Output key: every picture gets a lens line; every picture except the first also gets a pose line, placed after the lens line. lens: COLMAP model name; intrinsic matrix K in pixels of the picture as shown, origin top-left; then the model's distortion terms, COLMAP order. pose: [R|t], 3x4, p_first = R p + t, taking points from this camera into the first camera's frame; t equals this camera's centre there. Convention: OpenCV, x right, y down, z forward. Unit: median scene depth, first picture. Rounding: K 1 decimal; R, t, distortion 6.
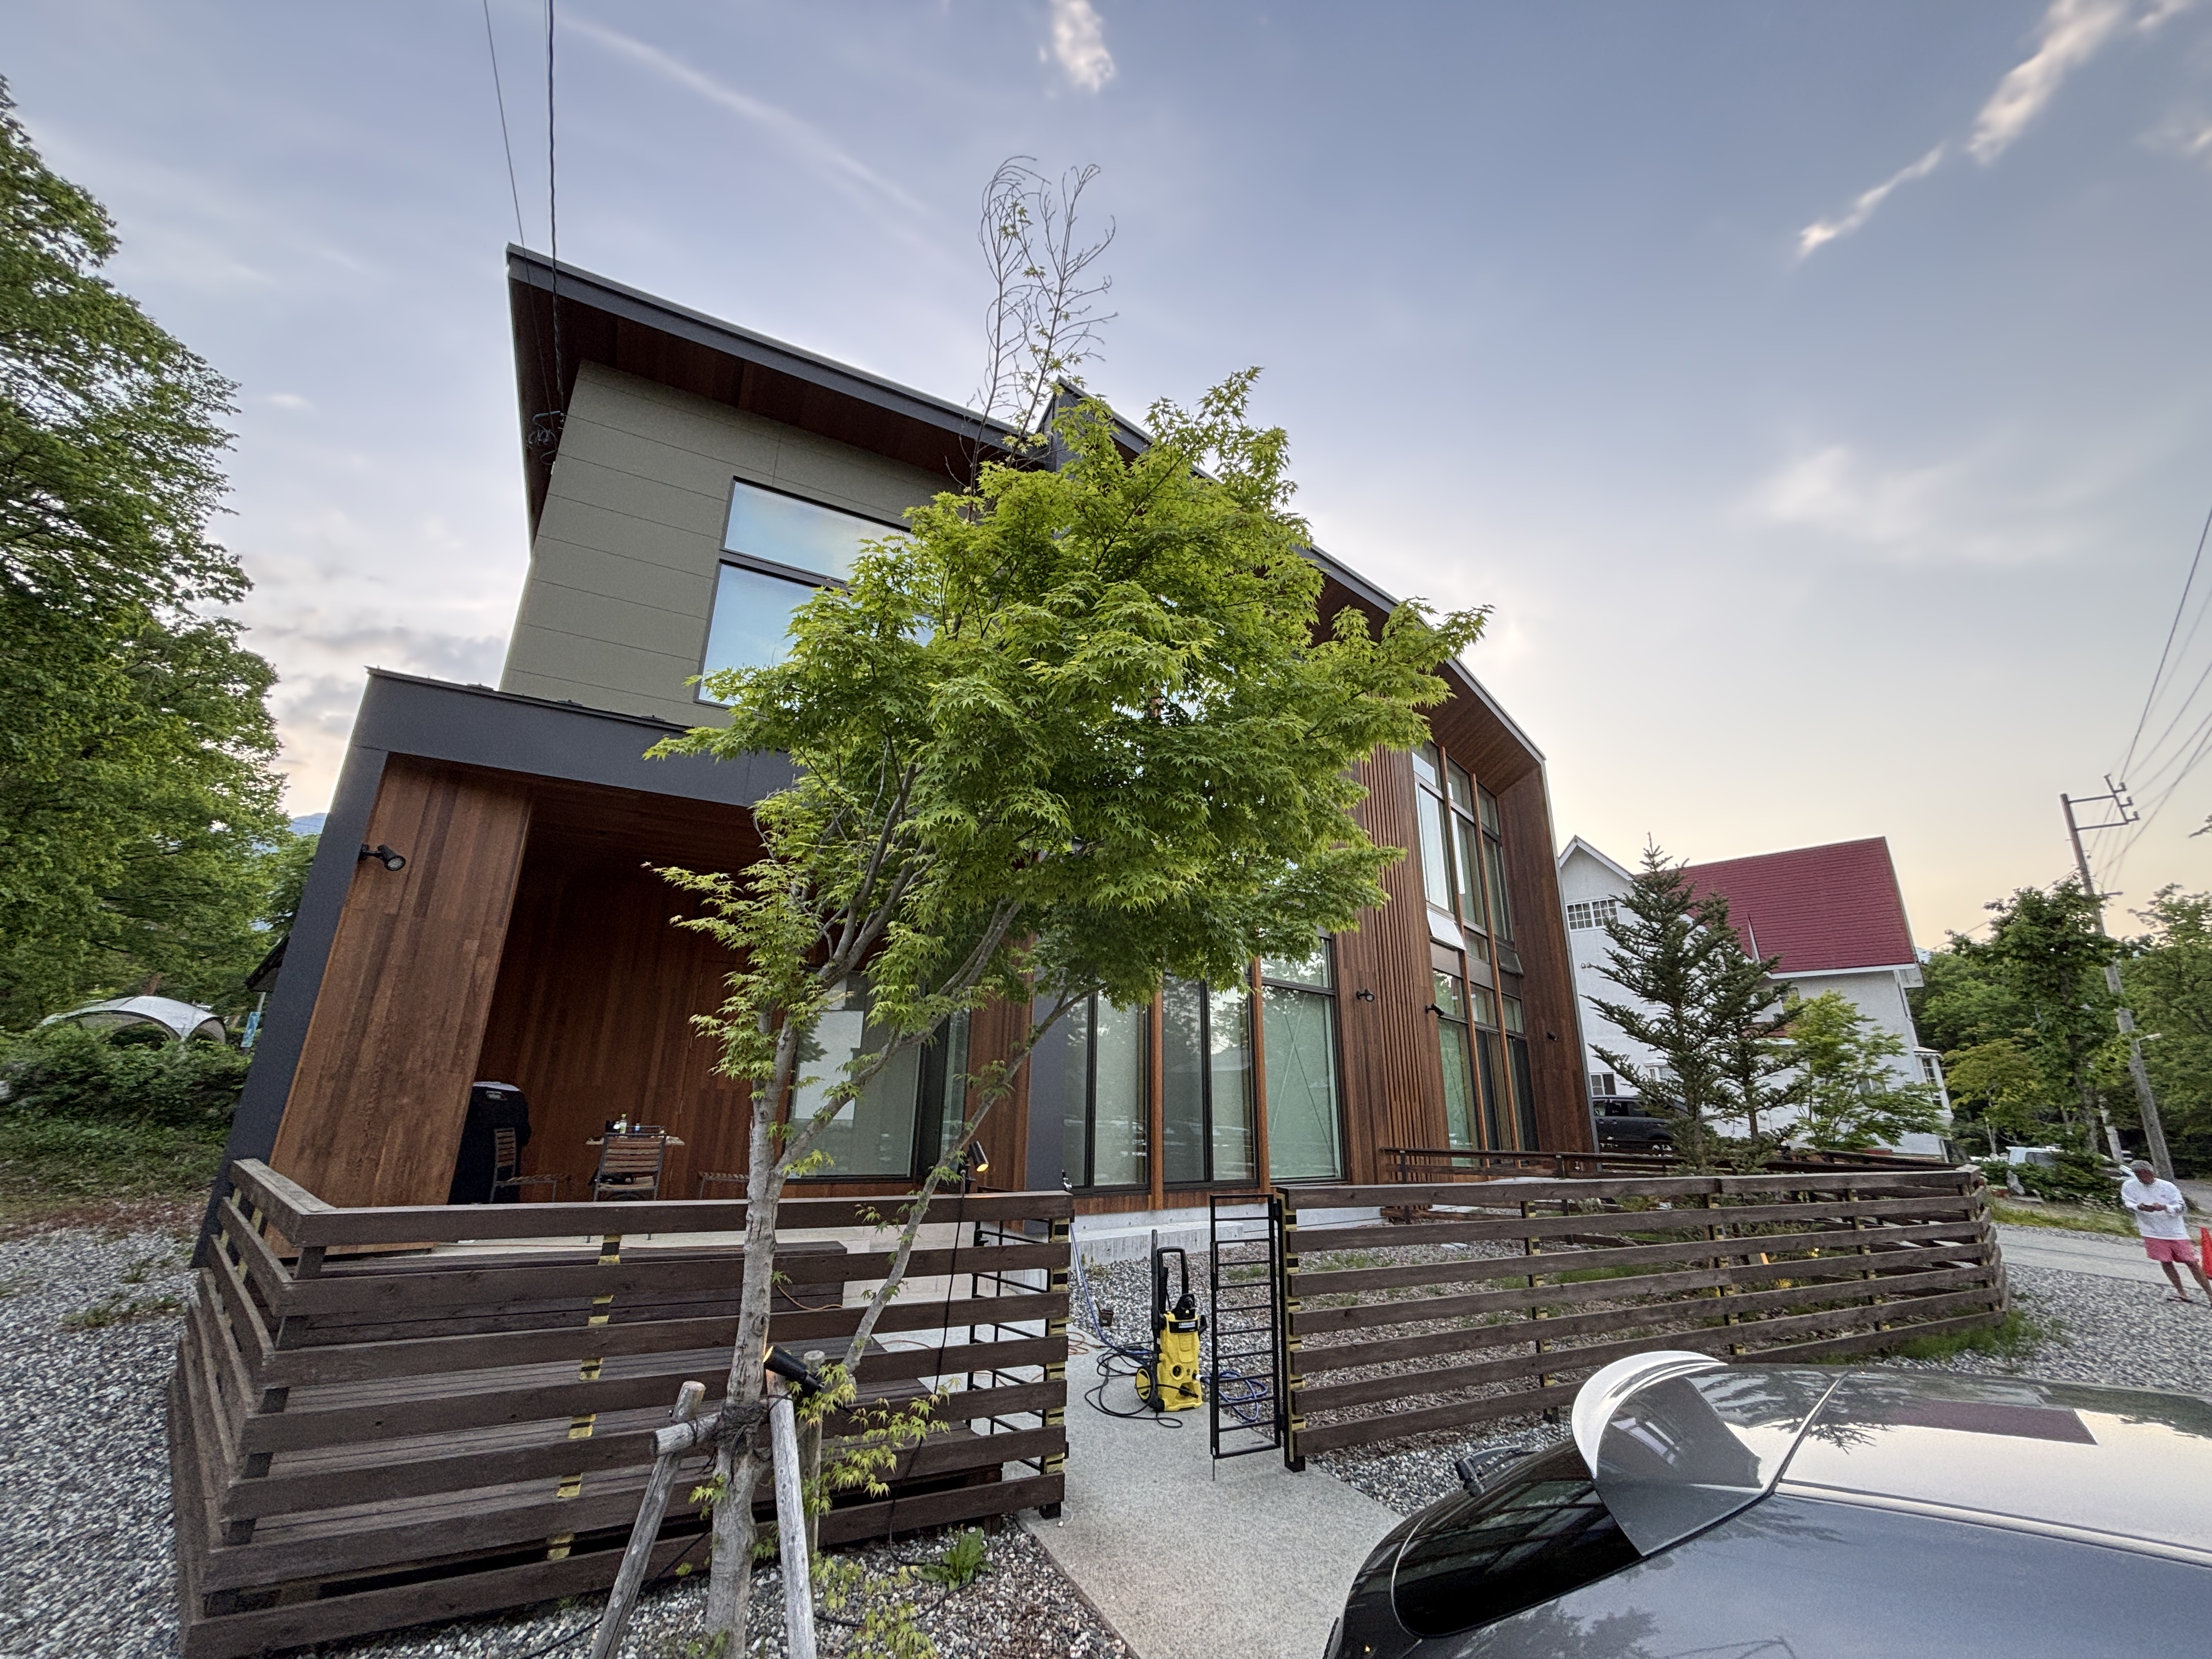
lens RADIAL K [[904.3, 0, 1106.0], [0, 904.3, 829.5], [0, 0, 1]] dist [-0.003358, 0.000148]
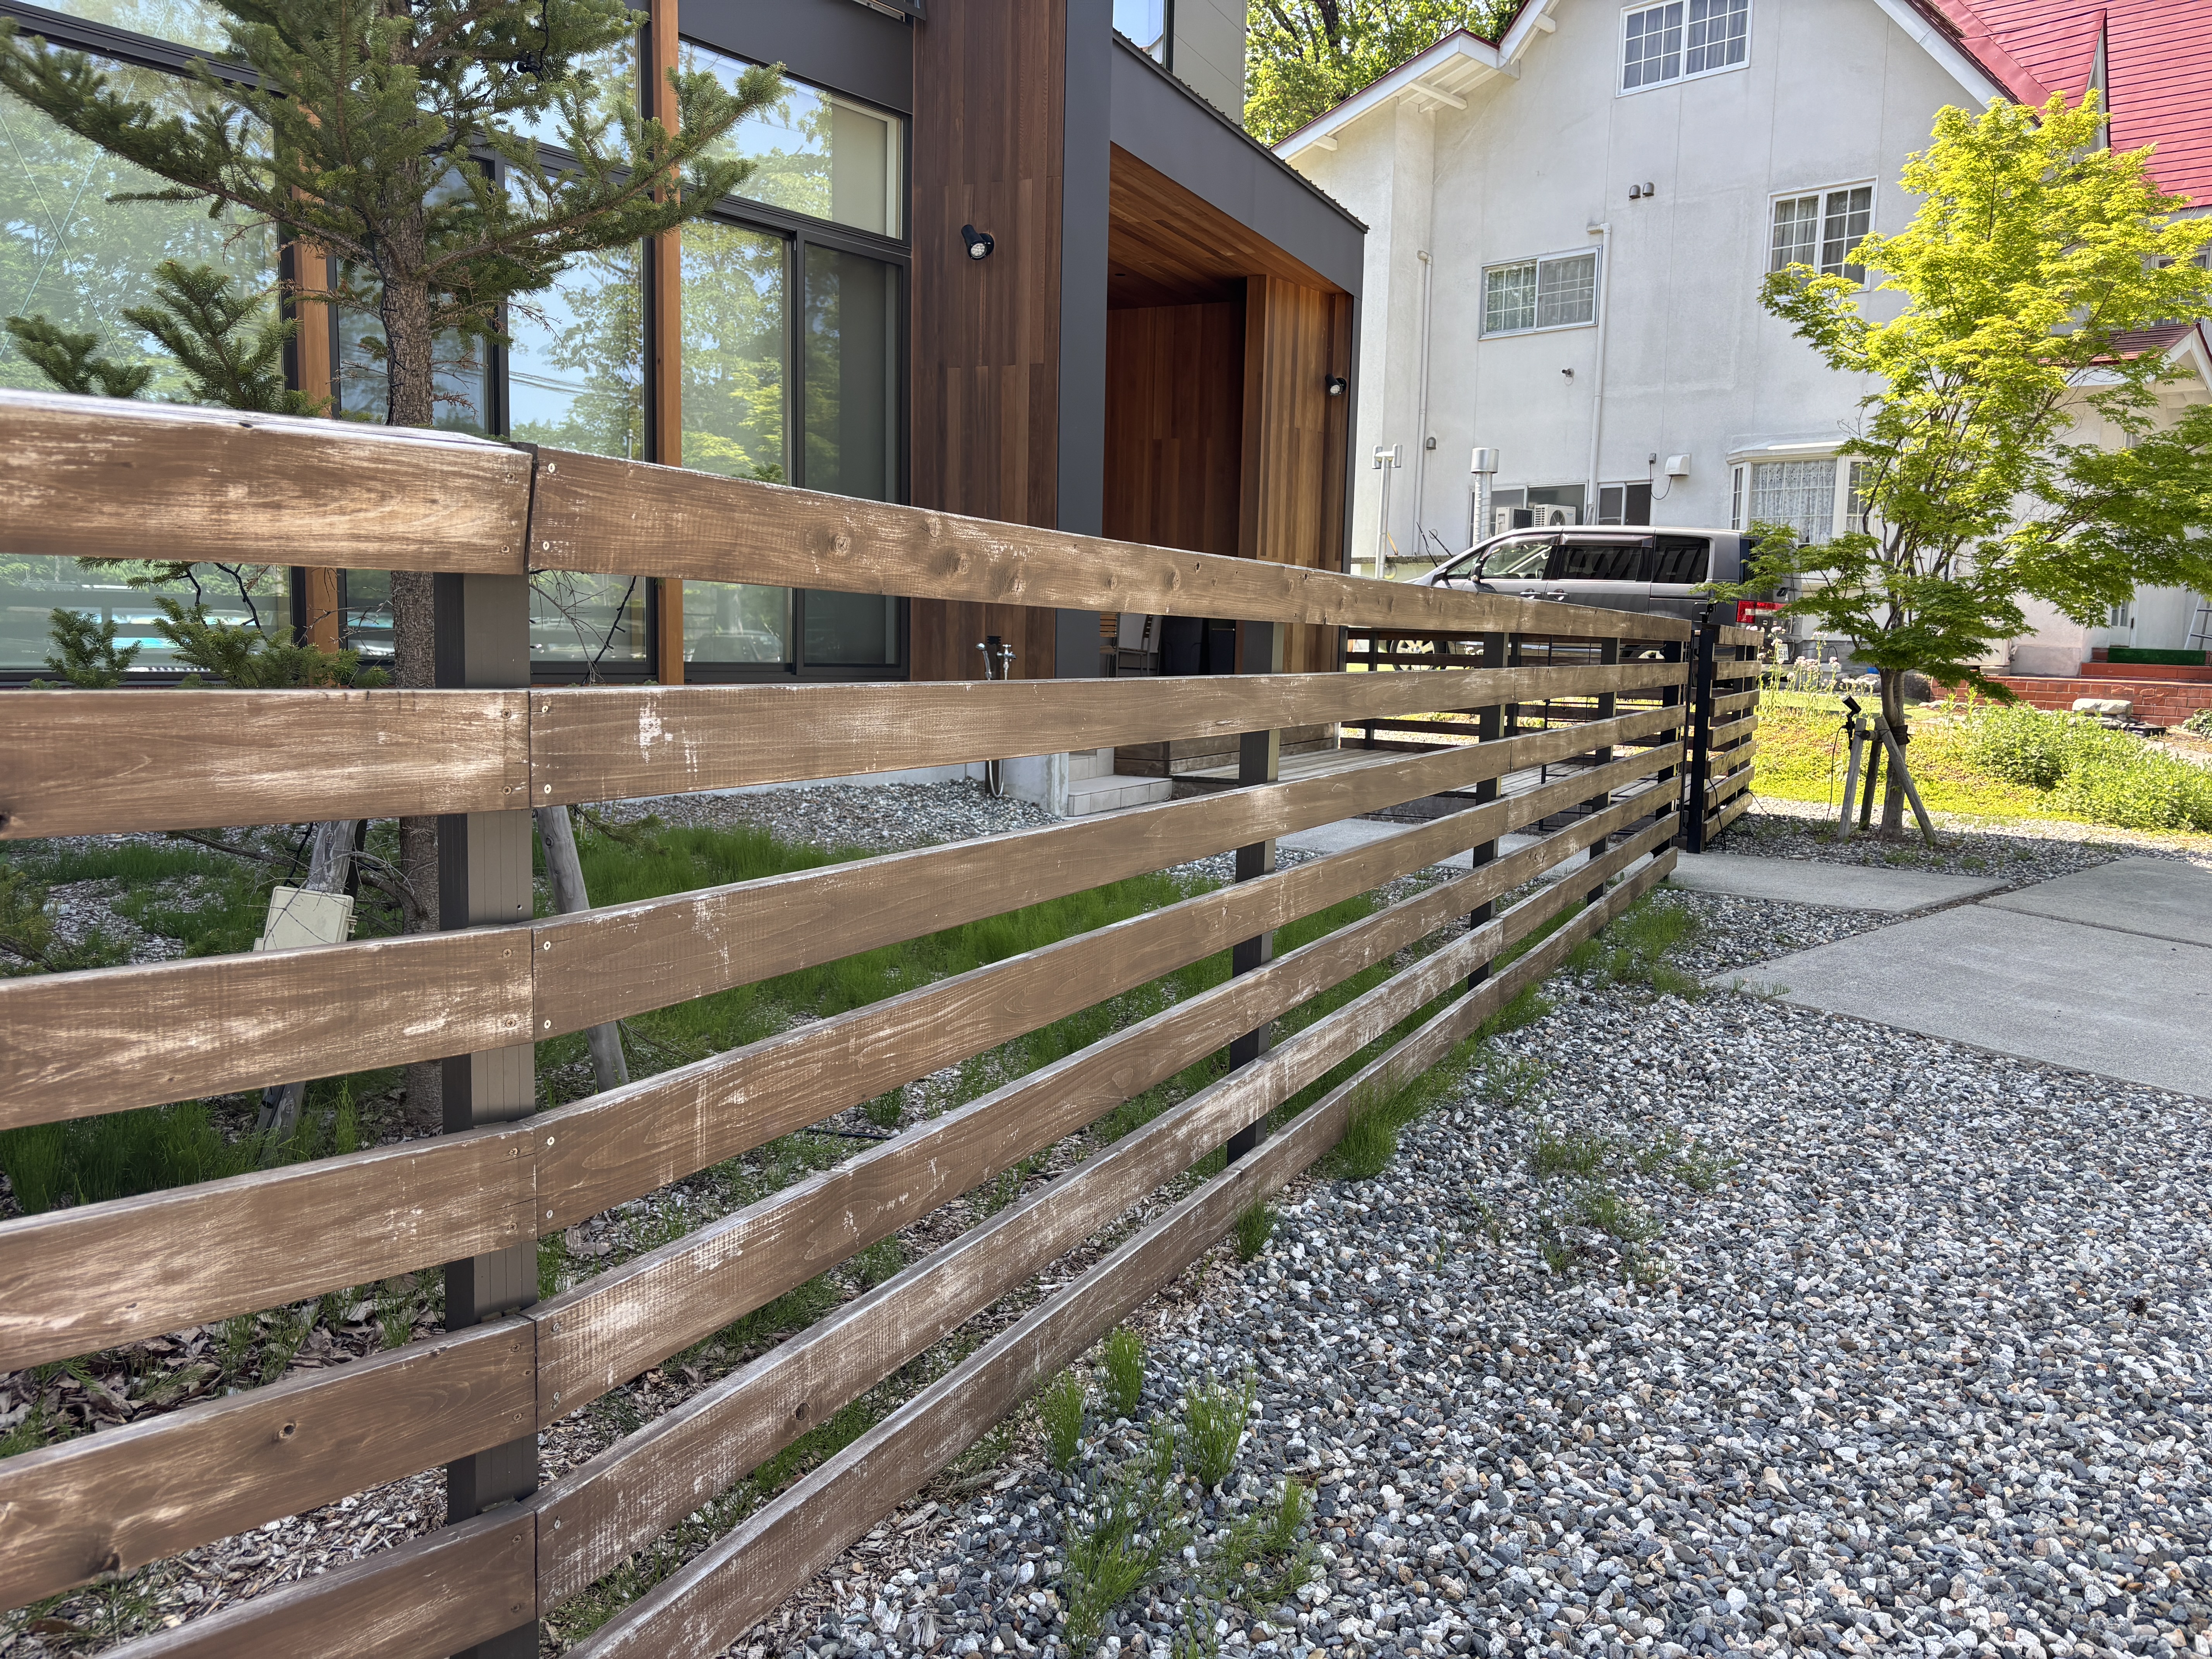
lens RADIAL K [[1683.3, 0, 1113.7], [0, 1683.3, 829.7], [0, 0, 1]] dist [0.060076, -0.065873]
pose [[0.999970, 0.007201, 0.002702, 1.105291], [-0.007677, 0.912707, 0.408542, 0.371824], [0.000476, -0.408551, 0.912736, 0.928634]]
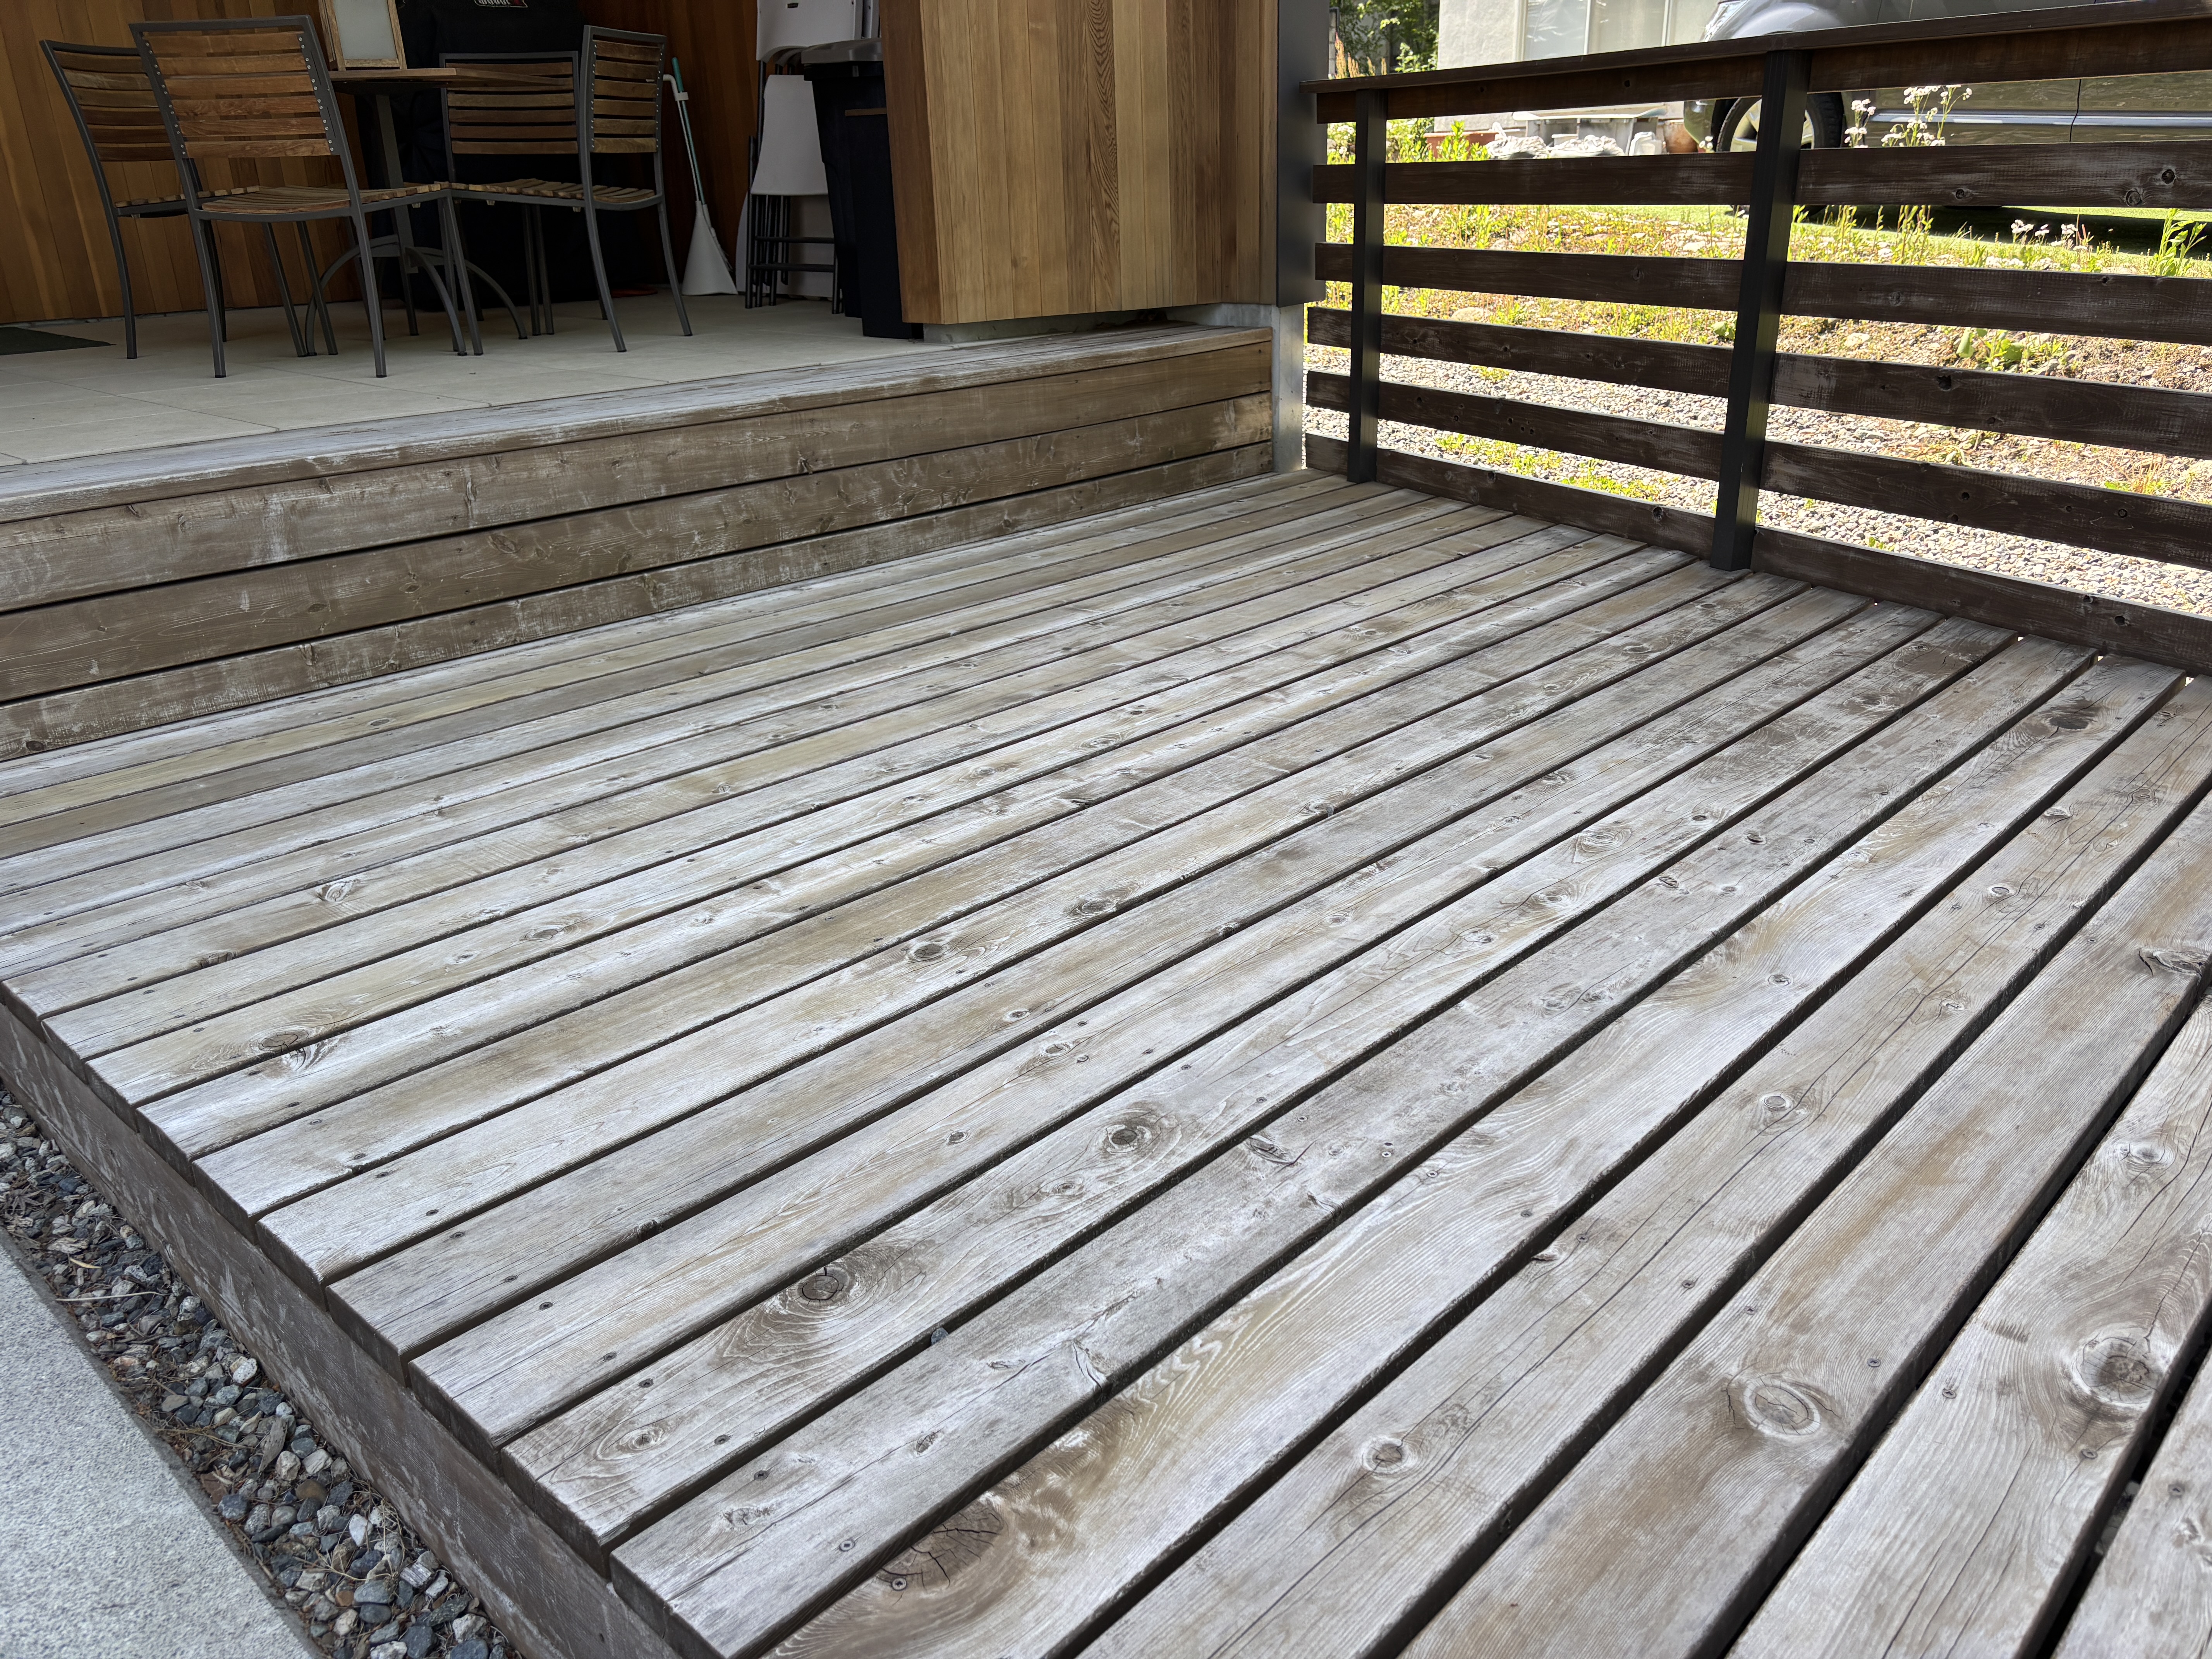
lens RADIAL K [[1685.3, 0, 1131.0], [0, 1685.3, 821.2], [0, 0, 1]] dist [0.014234, -0.001247]
pose [[0.952903, 0.069571, -0.295189, 1.466406], [0.131886, 0.781420, 0.609909, 0.724869], [0.273098, -0.620115, 0.735442, 2.001844]]
